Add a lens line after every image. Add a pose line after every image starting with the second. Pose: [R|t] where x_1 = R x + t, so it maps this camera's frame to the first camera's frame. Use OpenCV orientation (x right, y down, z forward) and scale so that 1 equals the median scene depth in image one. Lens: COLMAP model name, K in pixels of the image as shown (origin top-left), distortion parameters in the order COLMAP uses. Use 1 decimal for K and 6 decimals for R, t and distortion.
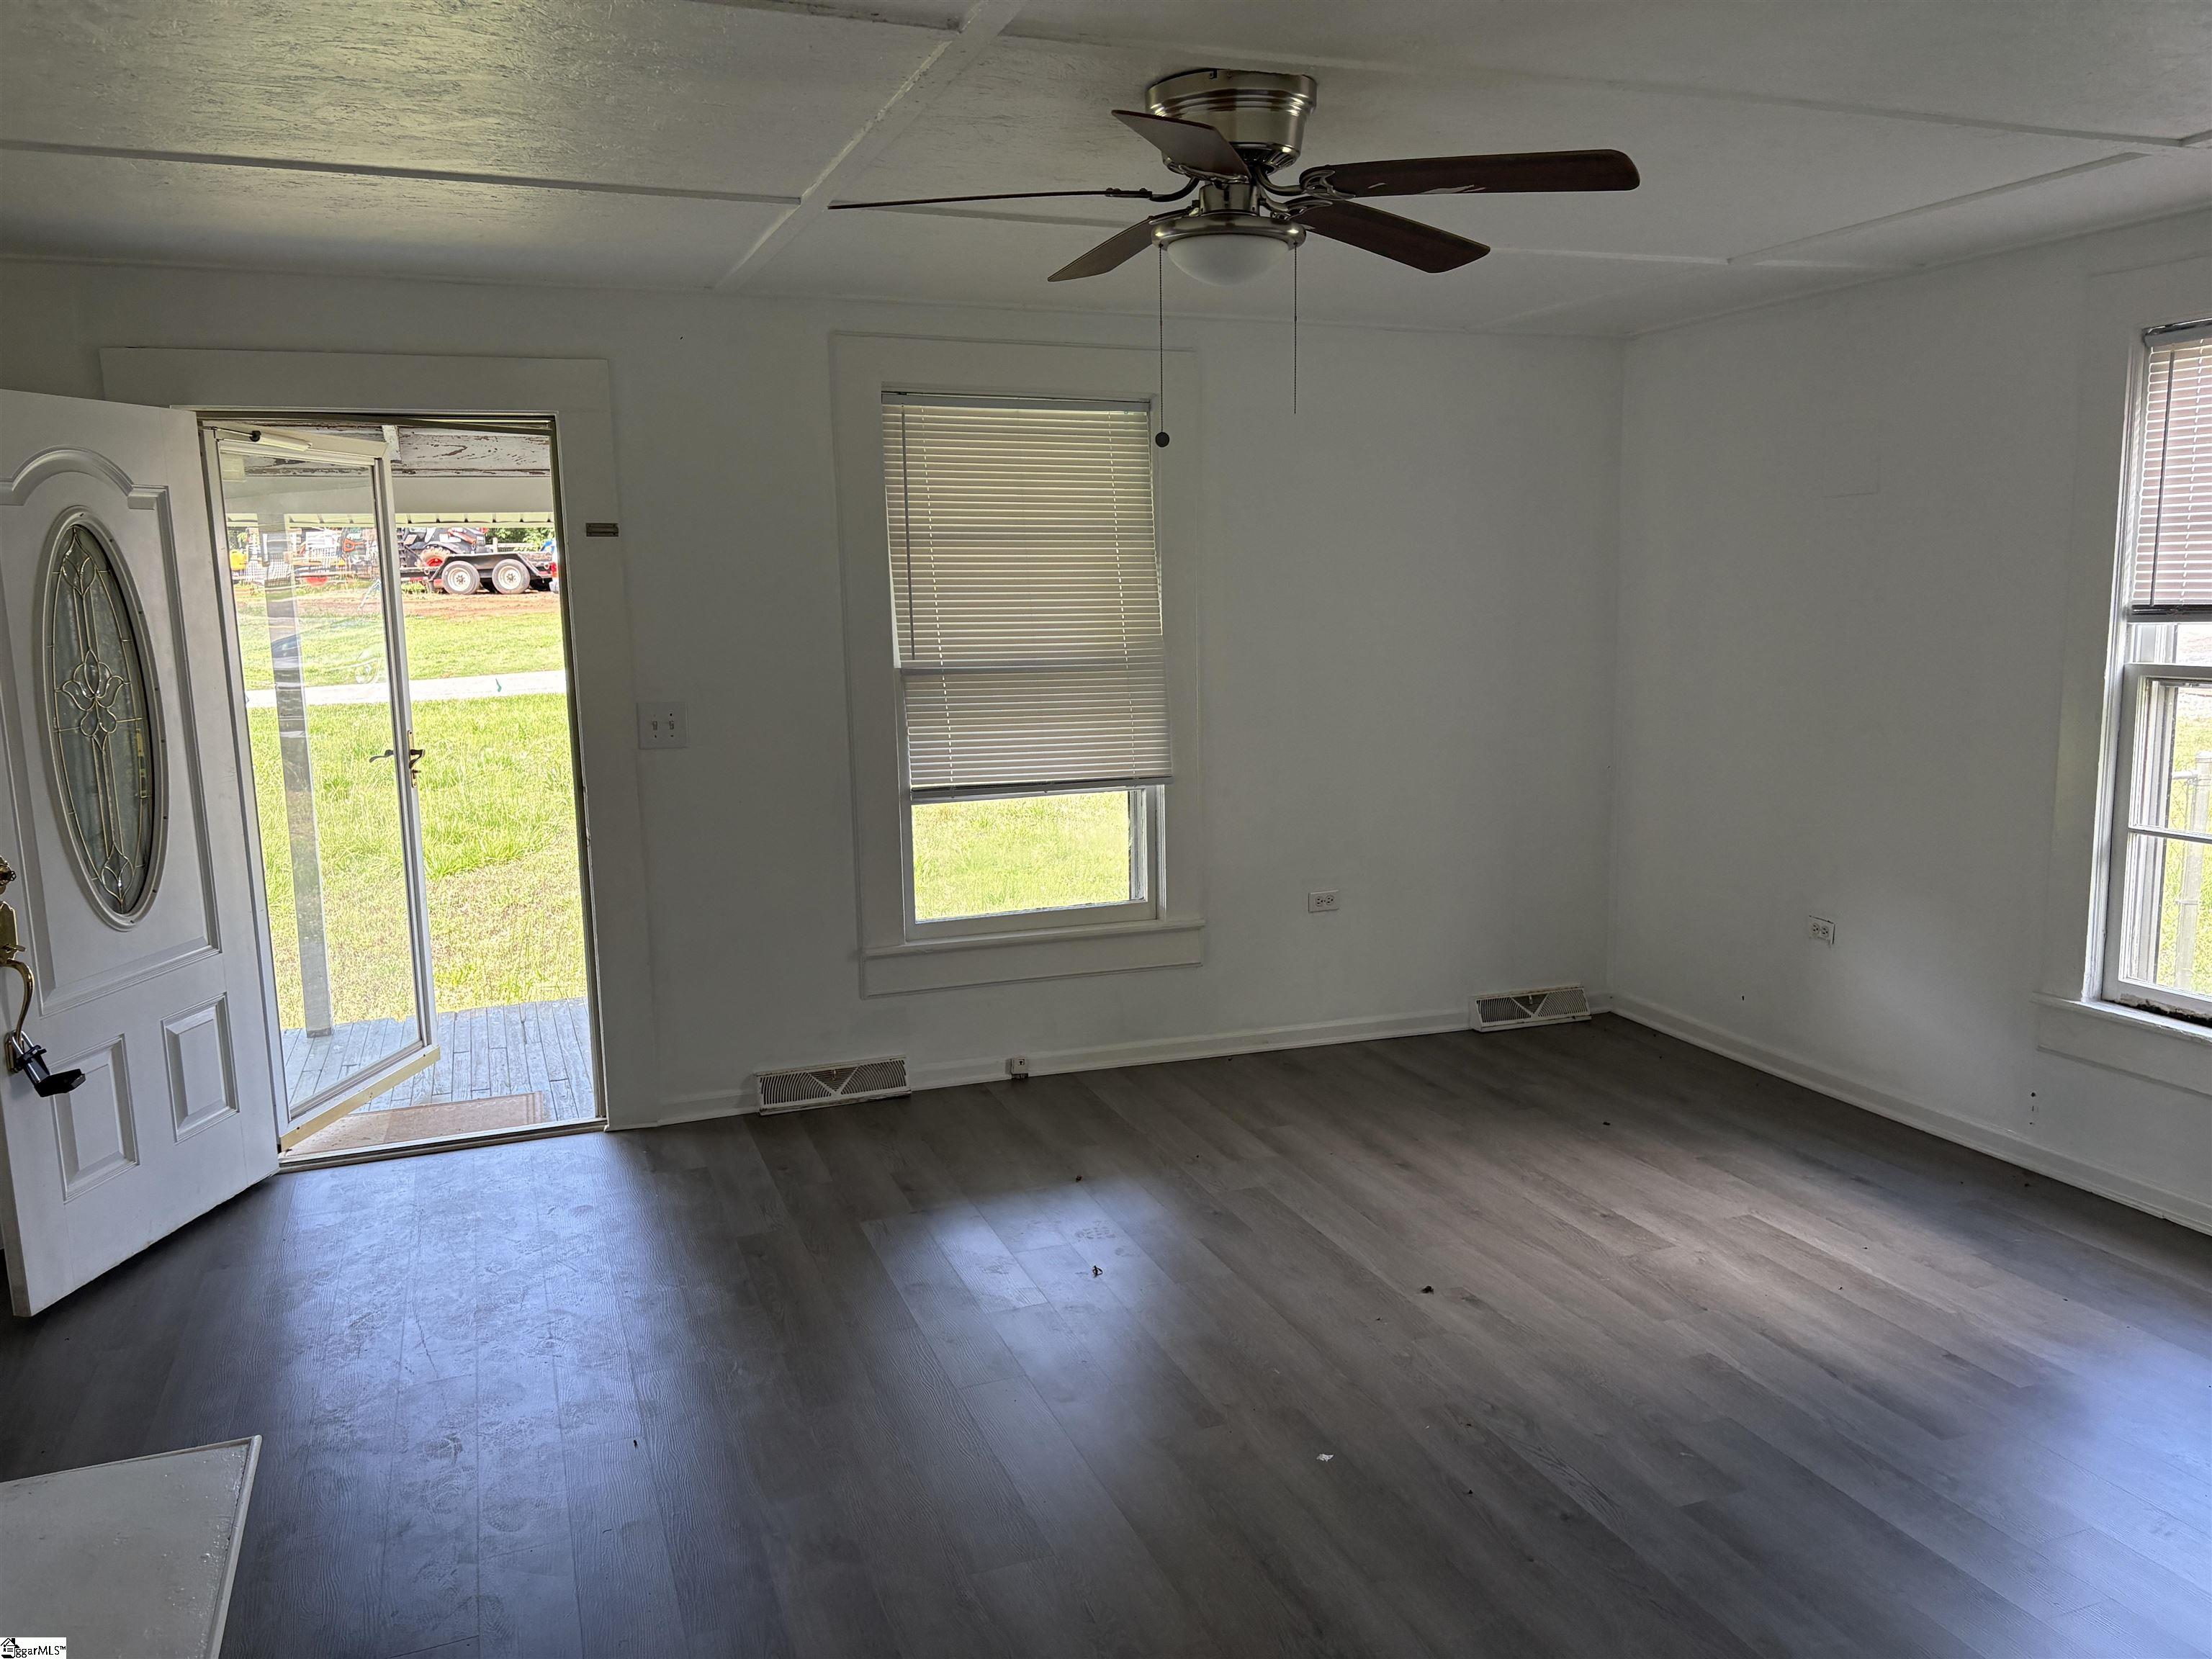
lens RADIAL K [[1689.4, 0, 1110.6], [0, 1689.4, 845.8], [0, 0, 1]] dist [0.120570, -0.135160]
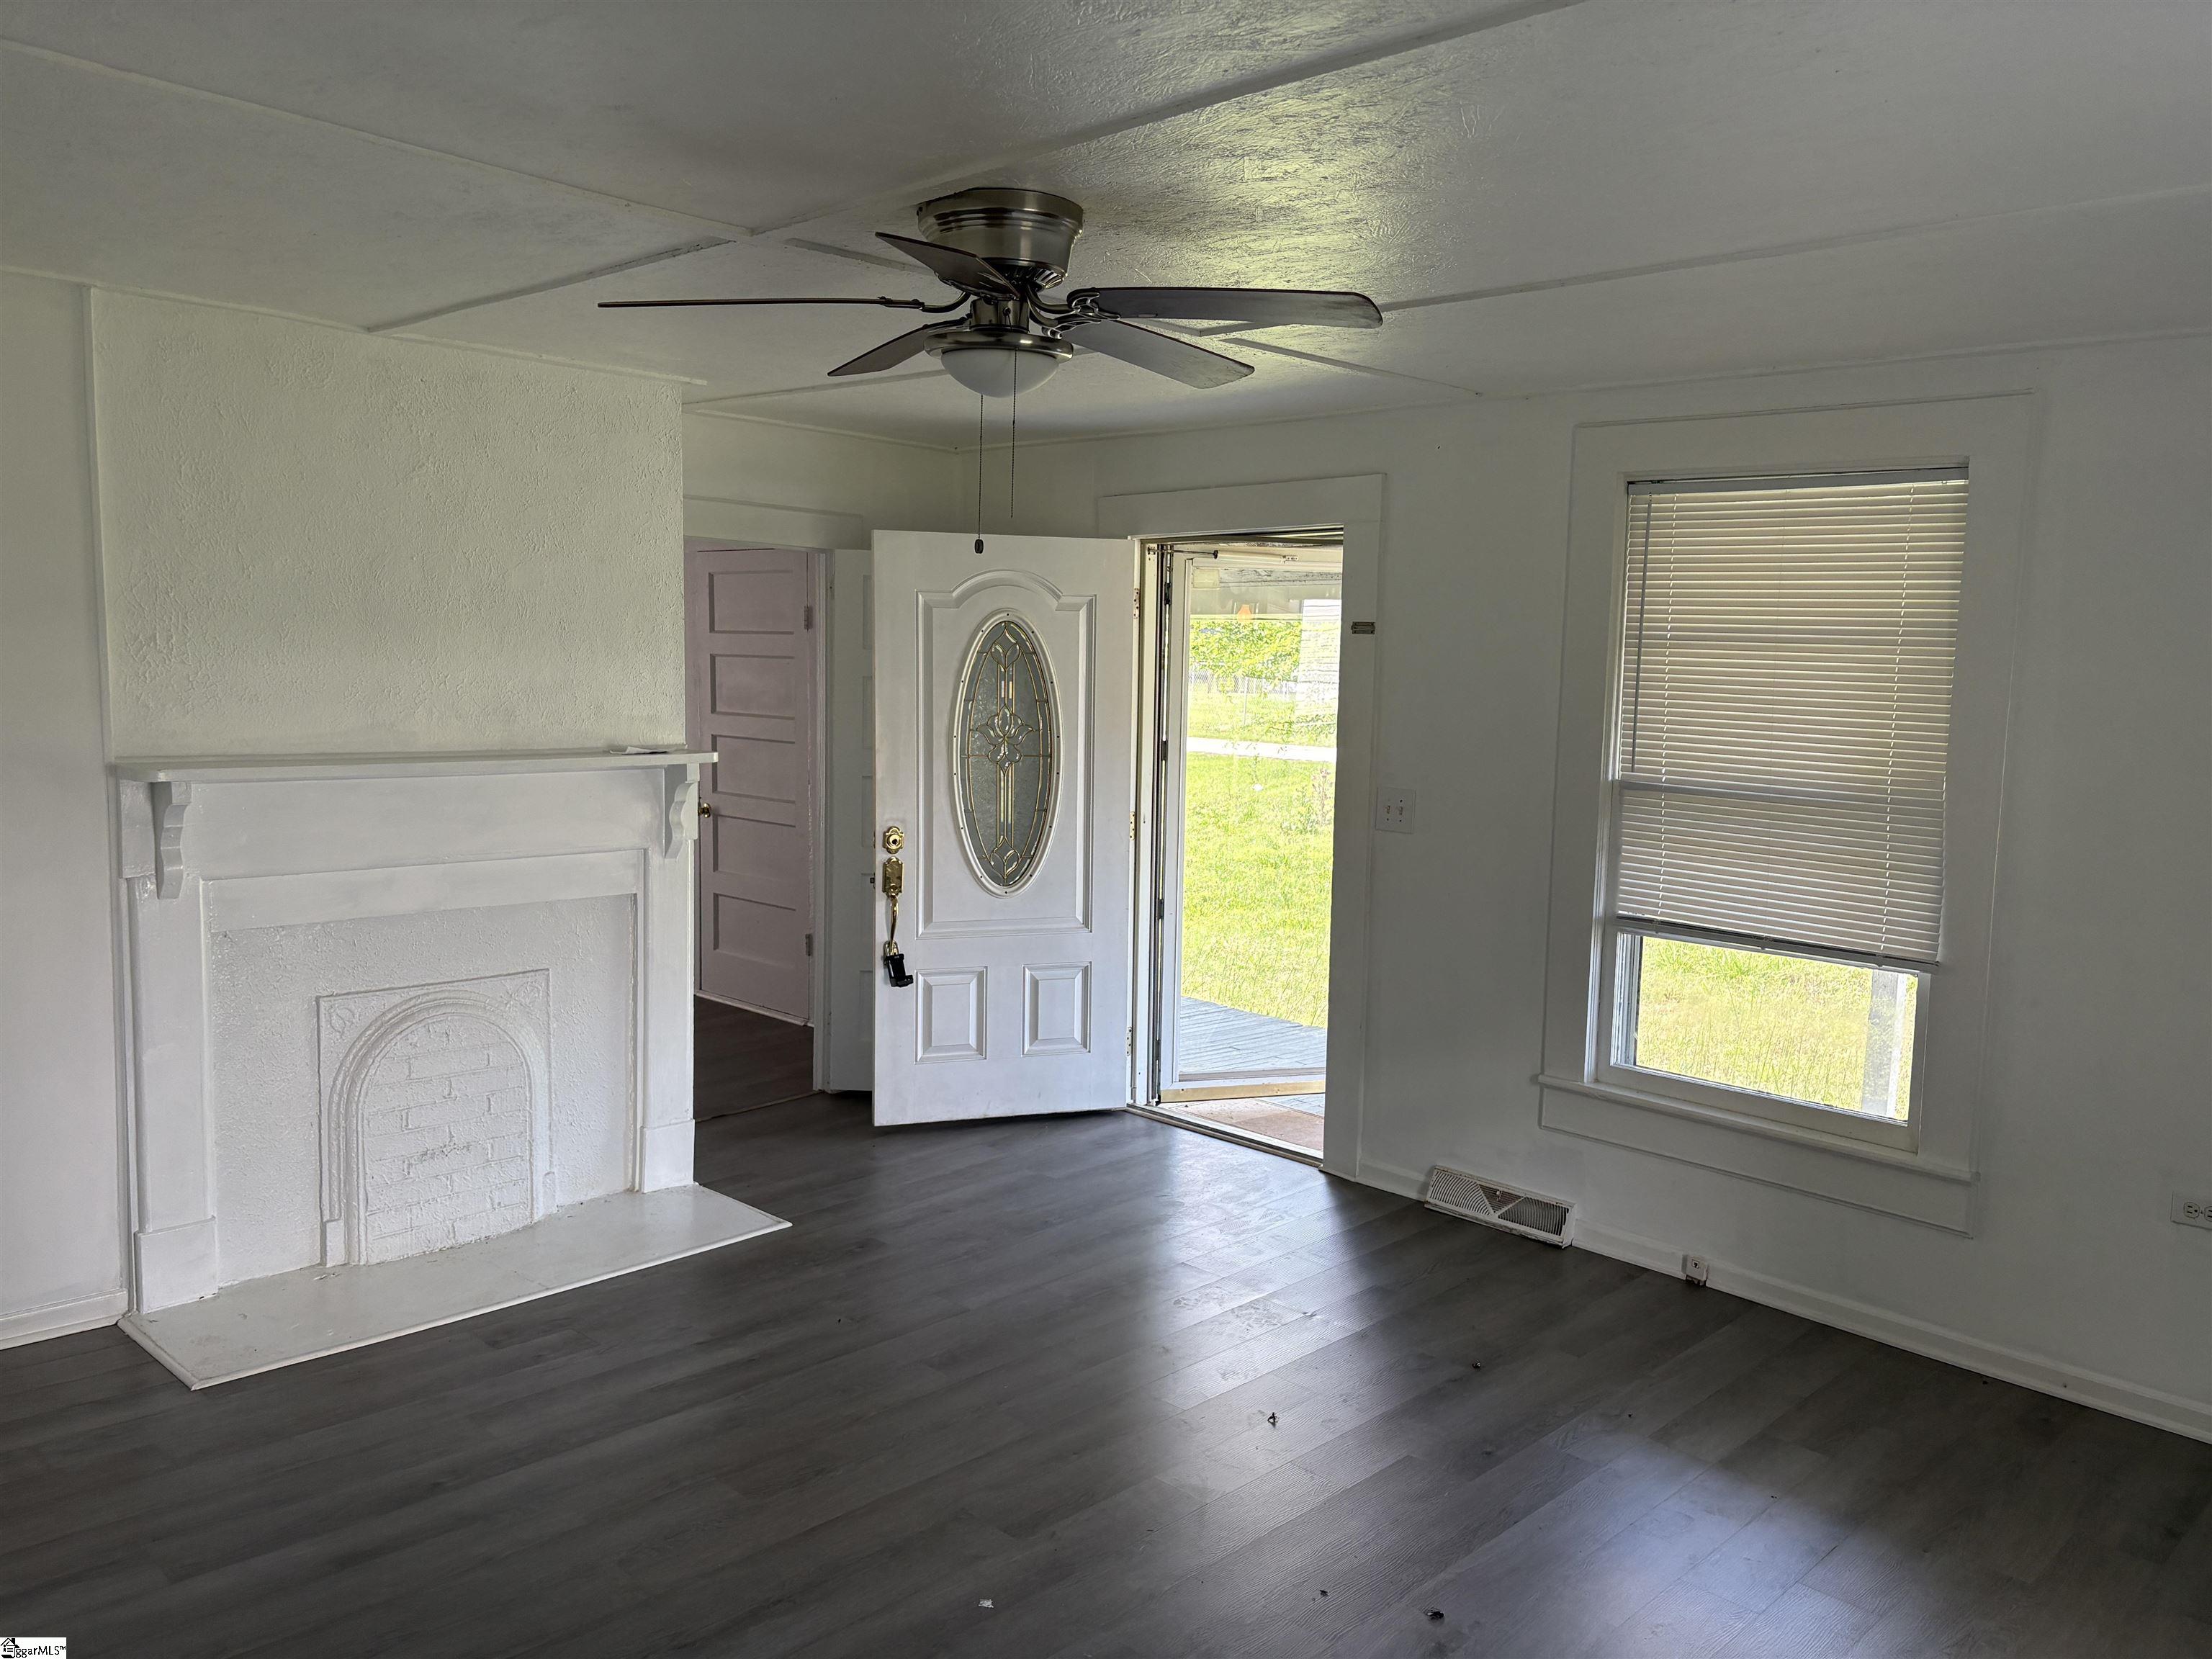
lens RADIAL K [[1689.4, 0, 1110.6], [0, 1689.4, 845.8], [0, 0, 1]] dist [0.120570, -0.135160]
pose [[0.417146, 0.127918, -0.899792, 0.584301], [-0.186087, 0.981092, 0.053206, -0.067986], [0.889585, 0.145245, 0.433063, 0.365342]]
